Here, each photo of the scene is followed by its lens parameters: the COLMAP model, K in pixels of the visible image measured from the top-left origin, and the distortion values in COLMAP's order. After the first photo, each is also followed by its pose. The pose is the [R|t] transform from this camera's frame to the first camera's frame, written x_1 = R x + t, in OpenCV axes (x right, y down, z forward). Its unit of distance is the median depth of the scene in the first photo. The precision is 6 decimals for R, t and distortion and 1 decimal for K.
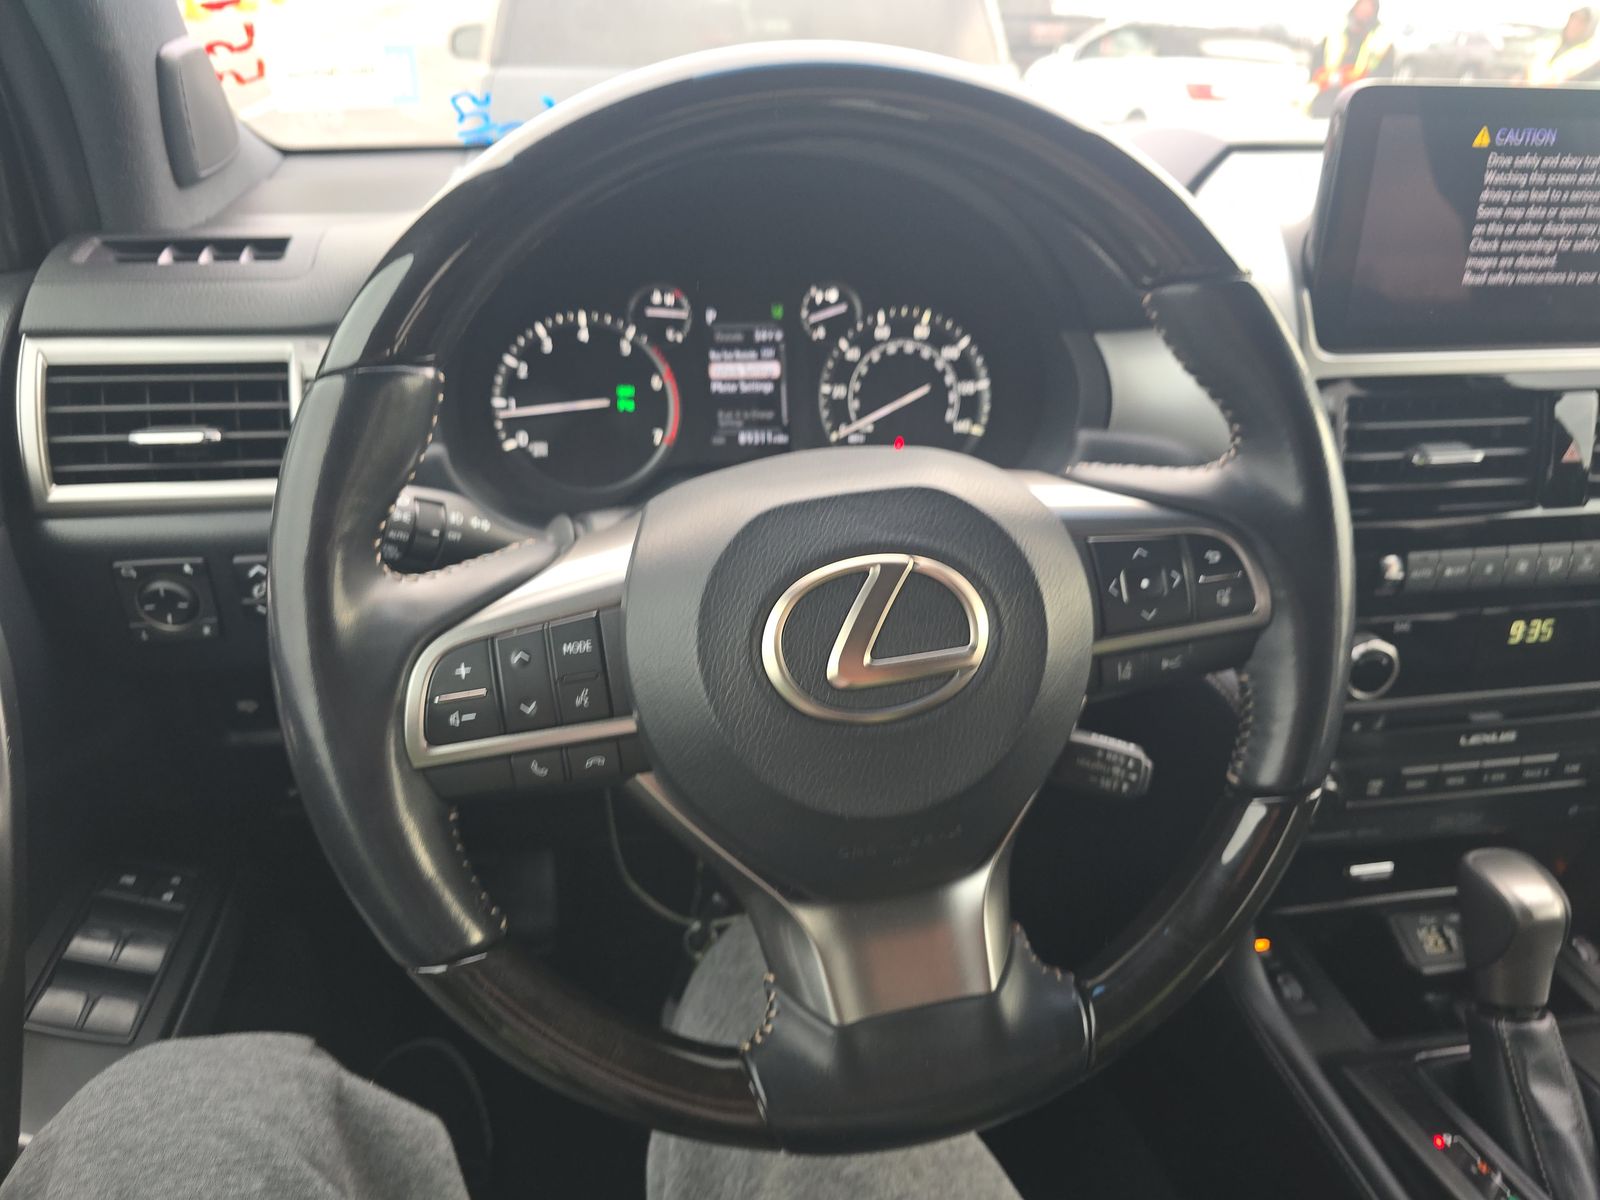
lens RADIAL K [[1085.4, 0, 801.0], [0, 1085.4, 594.8], [0, 0, 1]] dist [0.049245, -0.038269]
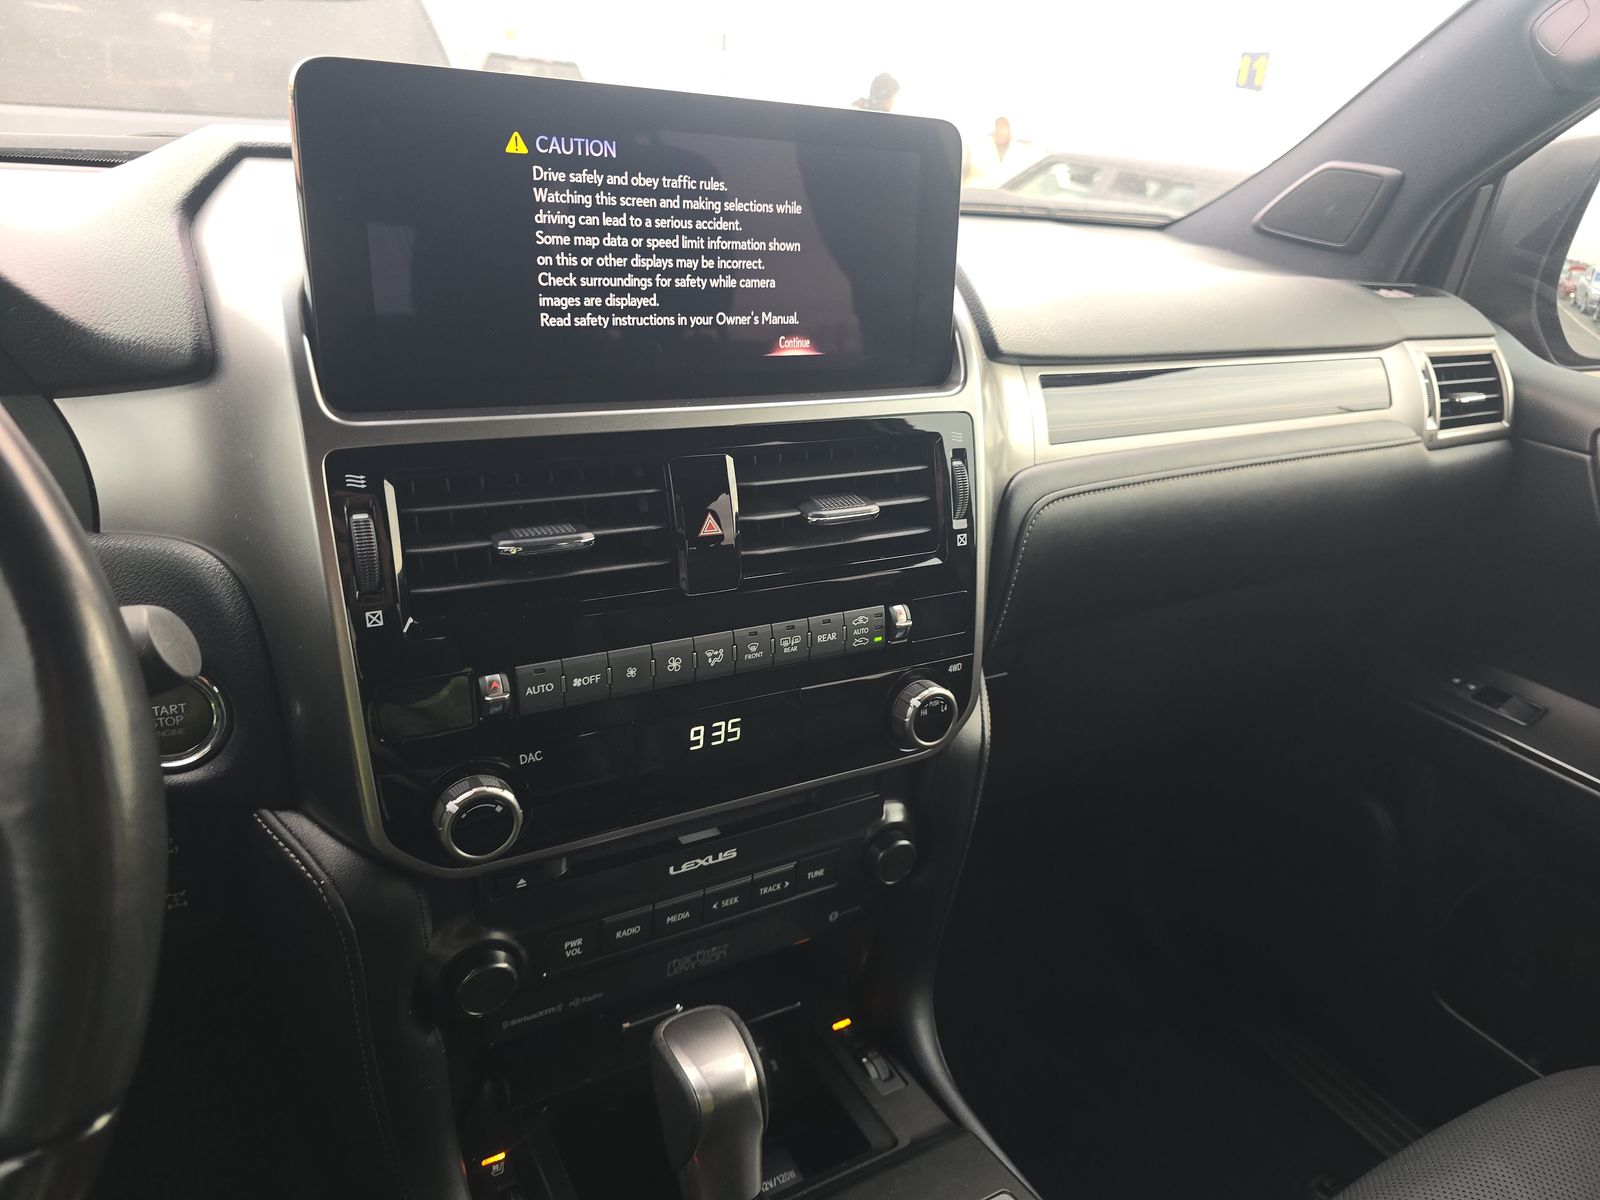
lens RADIAL K [[1085.4, 0, 800.2], [0, 1085.4, 605.6], [0, 0, 1]] dist [0.049245, -0.038269]
pose [[0.941918, -0.090296, 0.323477, 0.432884], [0.105225, 0.994028, -0.028927, -0.032237], [-0.318933, 0.061285, 0.945794, 0.170269]]
